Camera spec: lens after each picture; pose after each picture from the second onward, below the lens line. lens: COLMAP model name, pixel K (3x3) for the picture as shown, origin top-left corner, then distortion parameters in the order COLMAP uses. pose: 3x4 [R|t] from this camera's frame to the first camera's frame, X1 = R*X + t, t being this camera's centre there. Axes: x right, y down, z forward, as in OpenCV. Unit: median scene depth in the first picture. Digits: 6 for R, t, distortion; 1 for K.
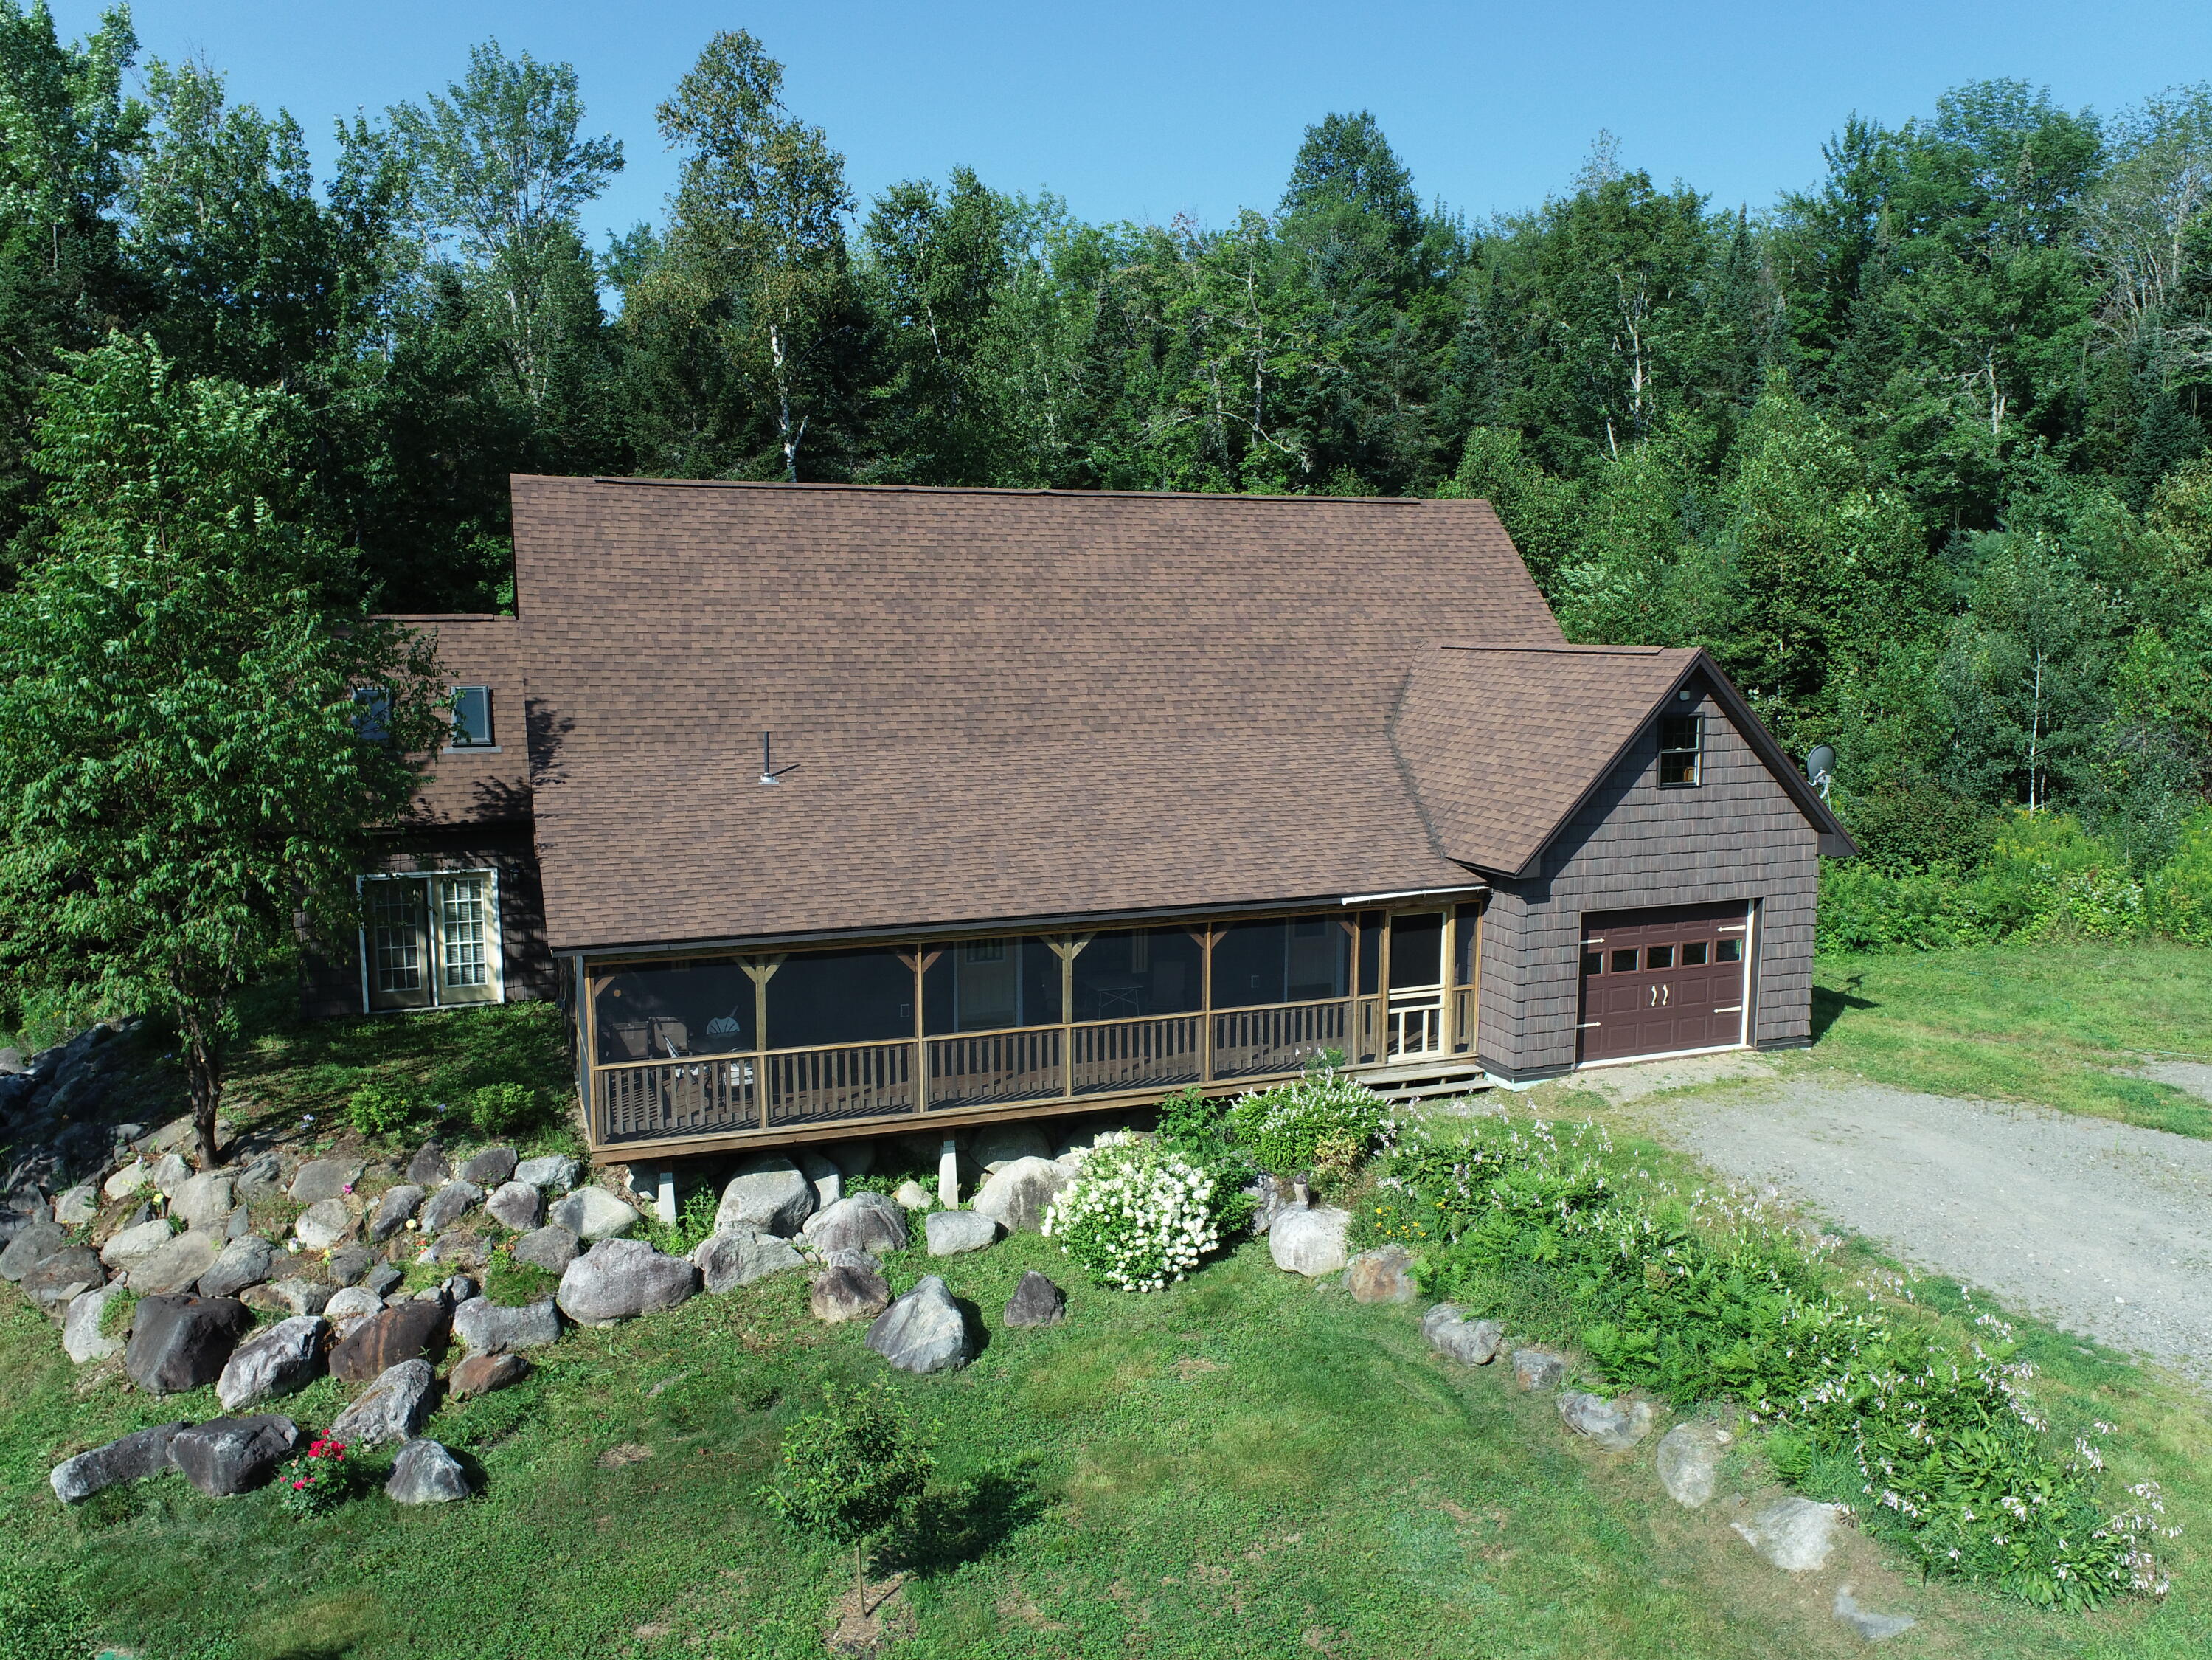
lens RADIAL K [[1680.0, 0, 1111.3], [0, 1680.0, 827.4], [0, 0, 1]] dist [-0.017496, 0.010401]
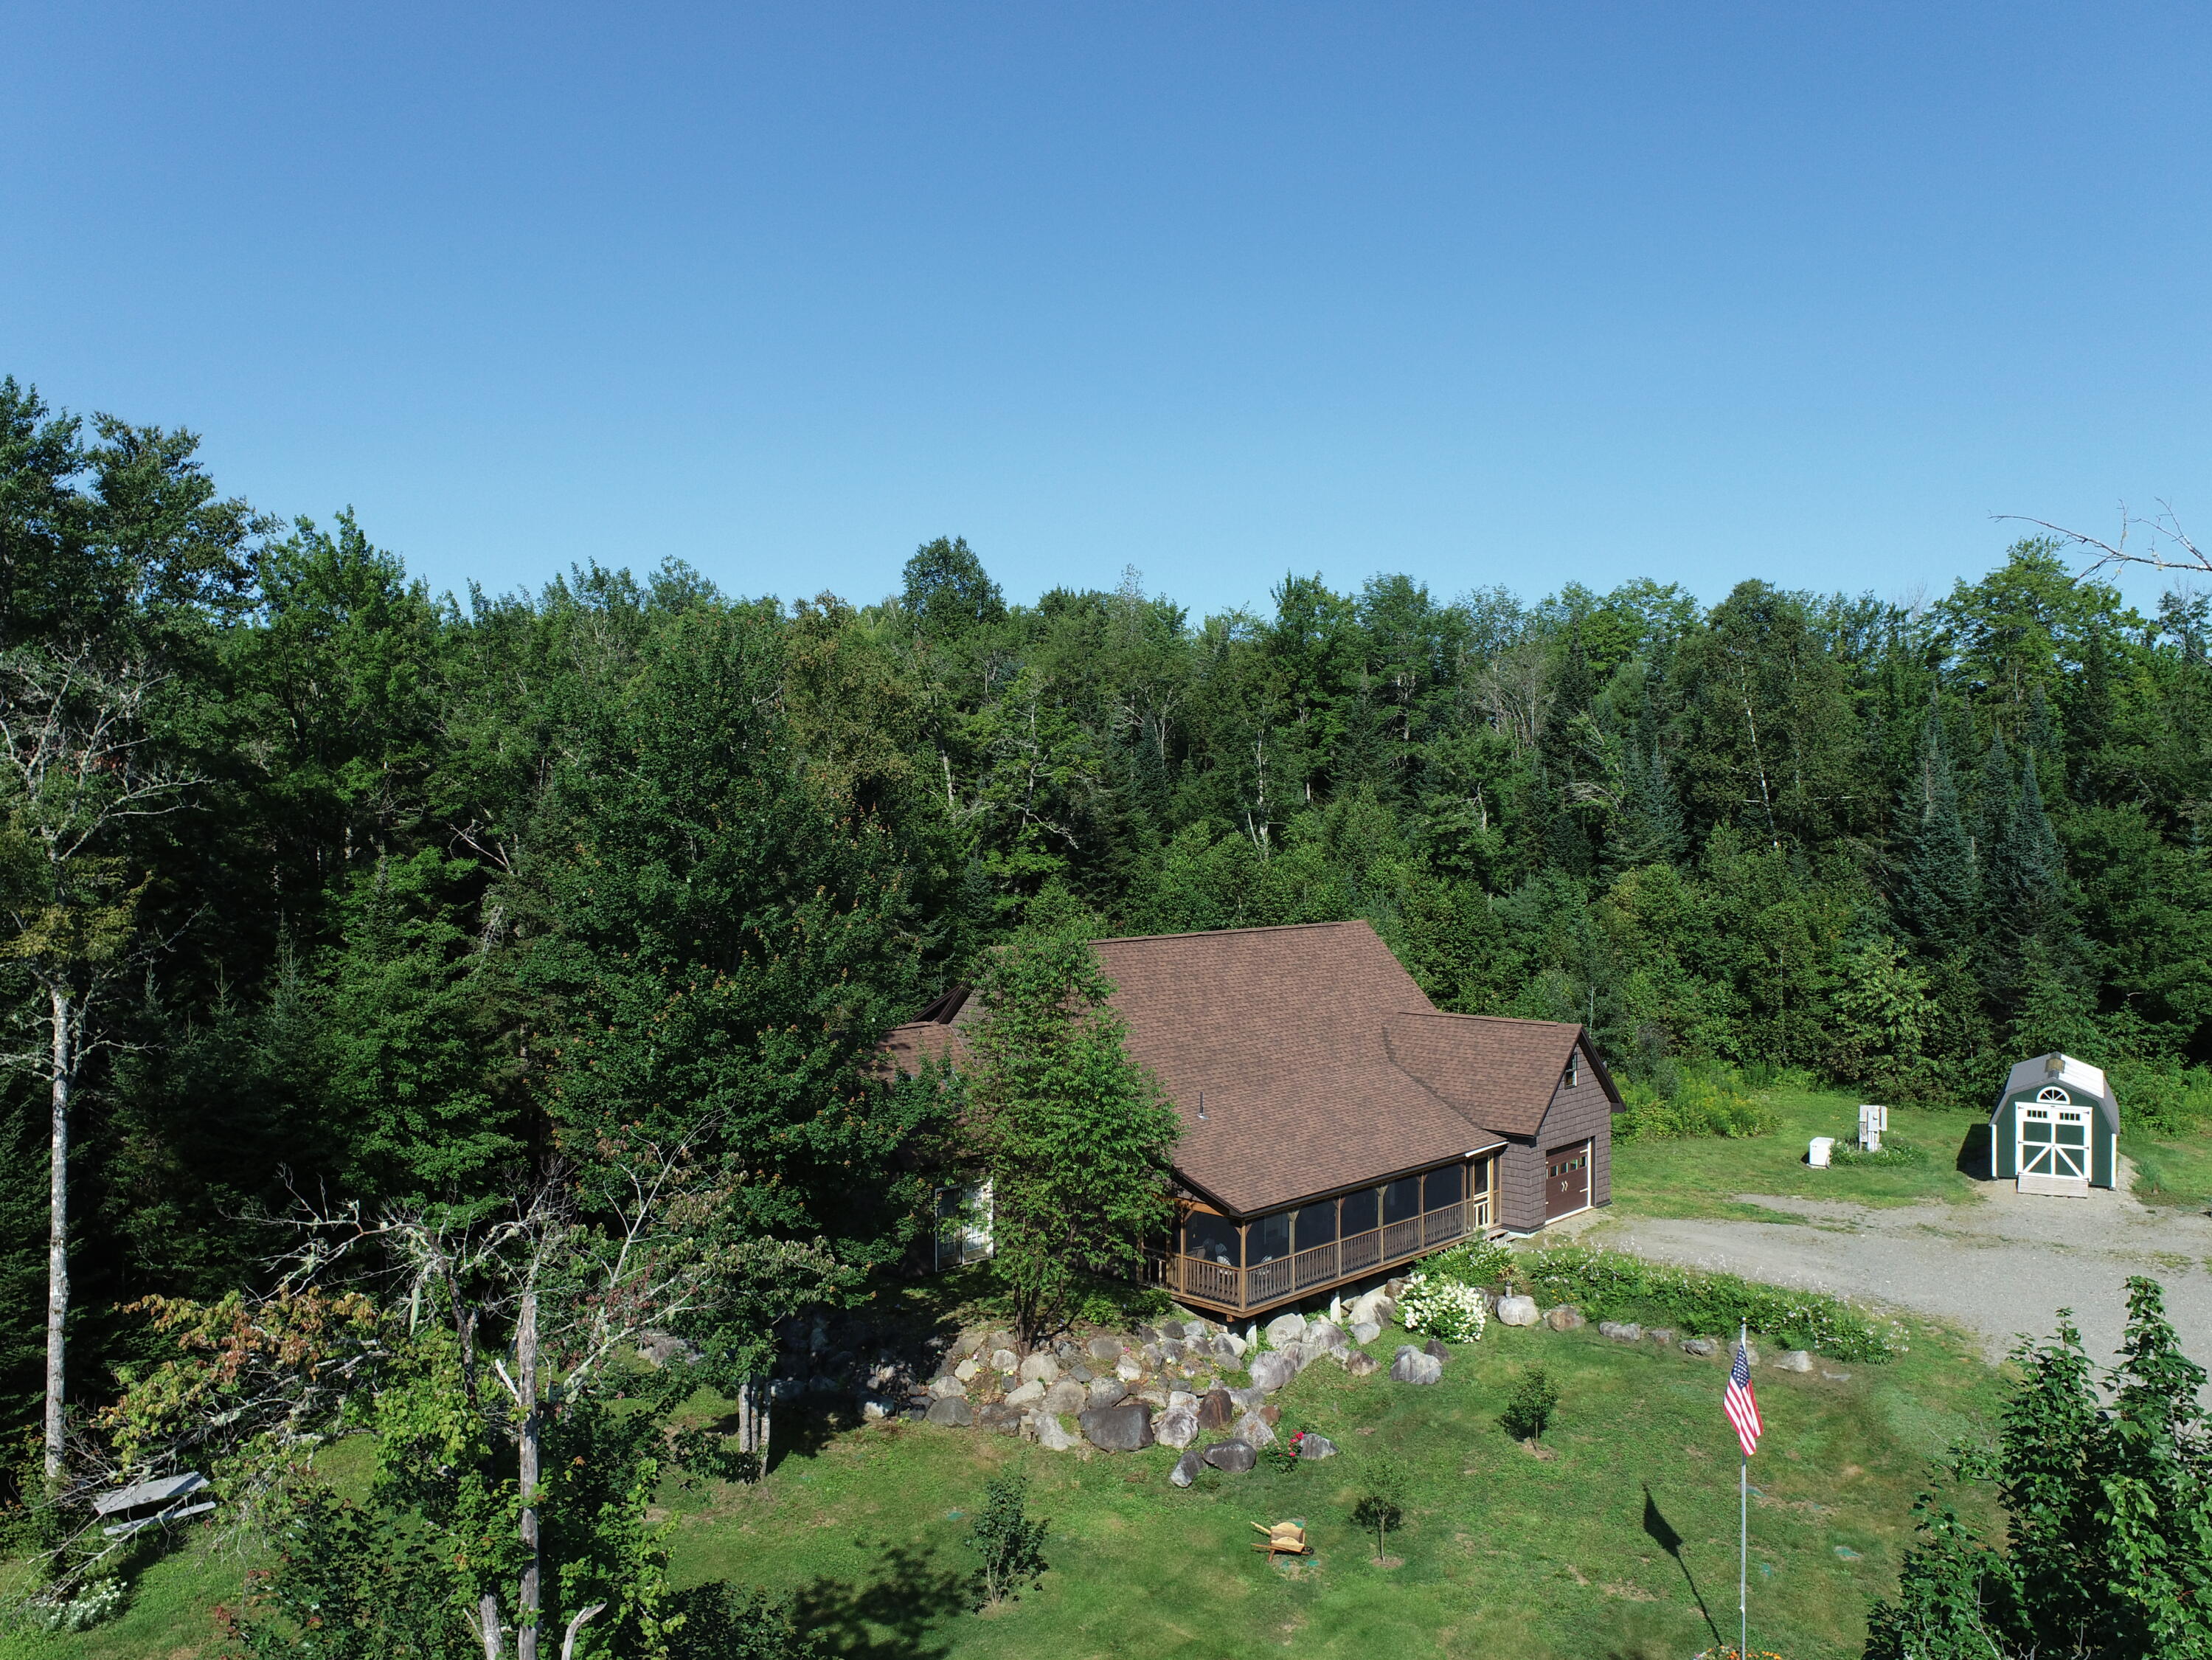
lens RADIAL K [[1680.0, 0, 1111.3], [0, 1680.0, 827.4], [0, 0, 1]] dist [-0.017496, 0.010401]
pose [[0.897898, -0.001577, 0.440200, -1.159808], [0.058276, 0.991618, -0.115315, -0.143201], [-0.436329, 0.129195, 0.890464, -0.718945]]
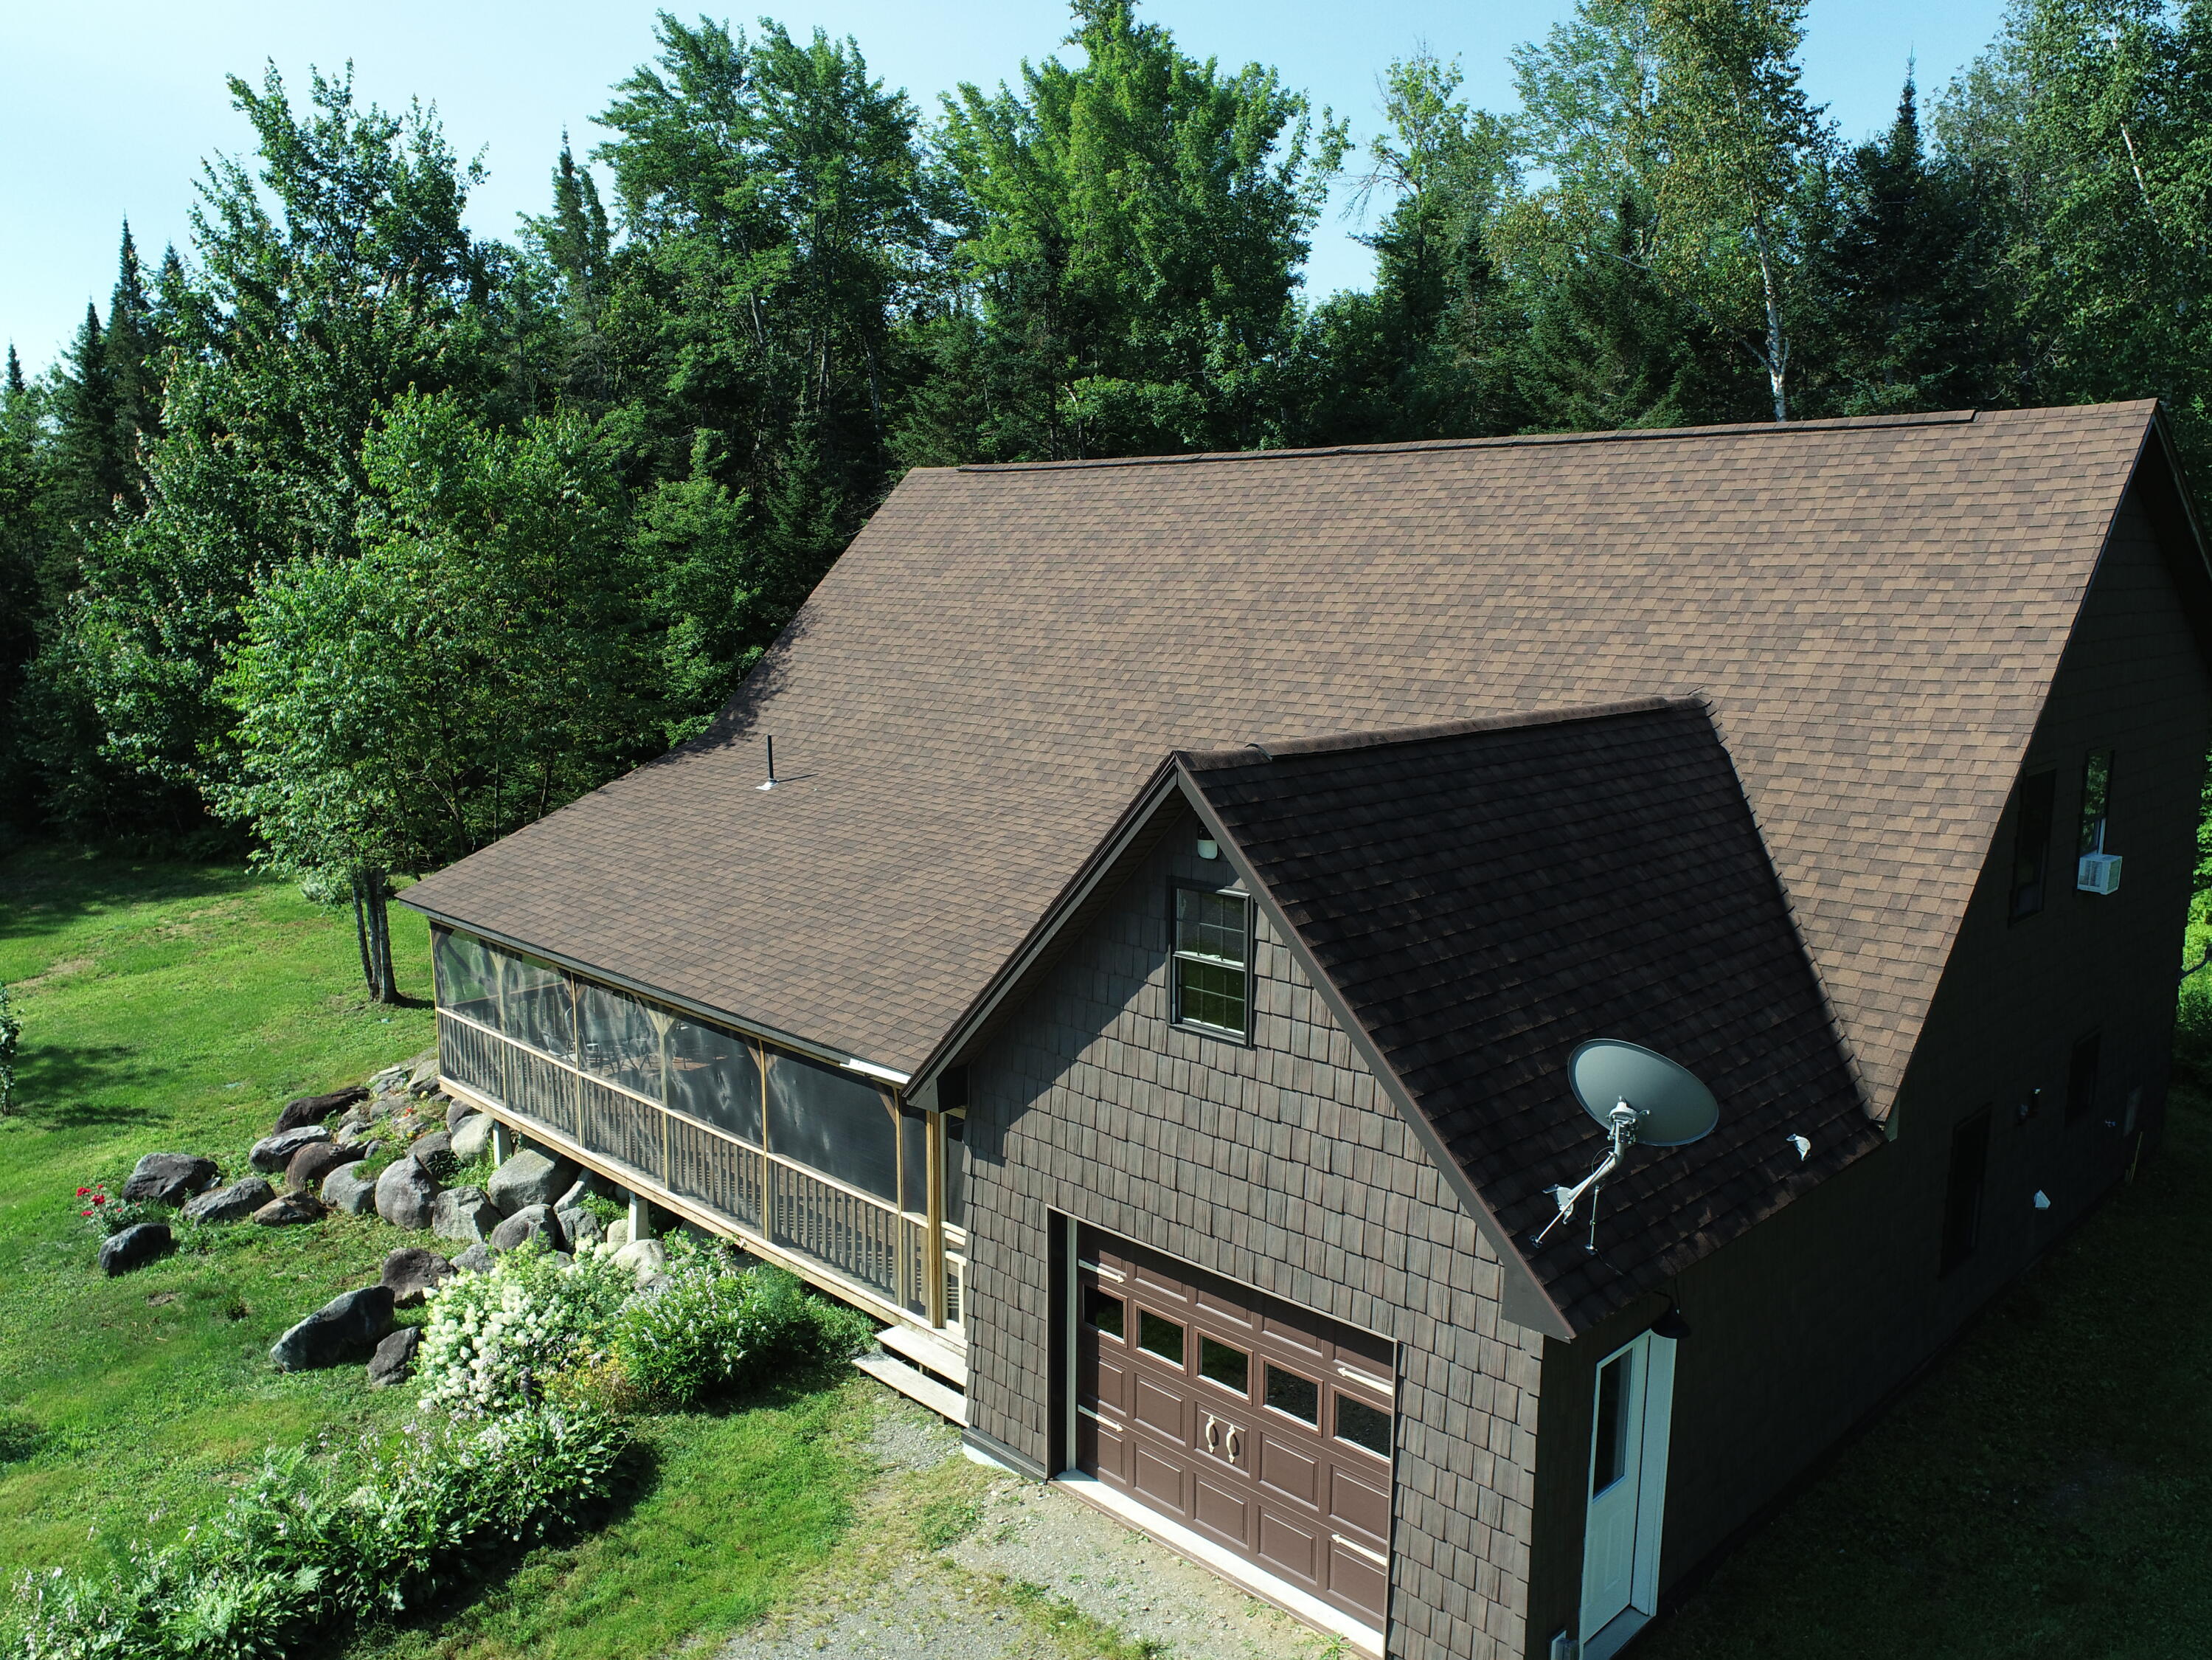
lens RADIAL K [[1680.0, 0, 1111.3], [0, 1680.0, 827.4], [0, 0, 1]] dist [-0.017496, 0.010401]
pose [[0.412707, 0.146941, -0.898934, 0.762557], [-0.117081, 0.987273, 0.107628, -0.133359], [0.903308, 0.060829, 0.424658, 0.777001]]
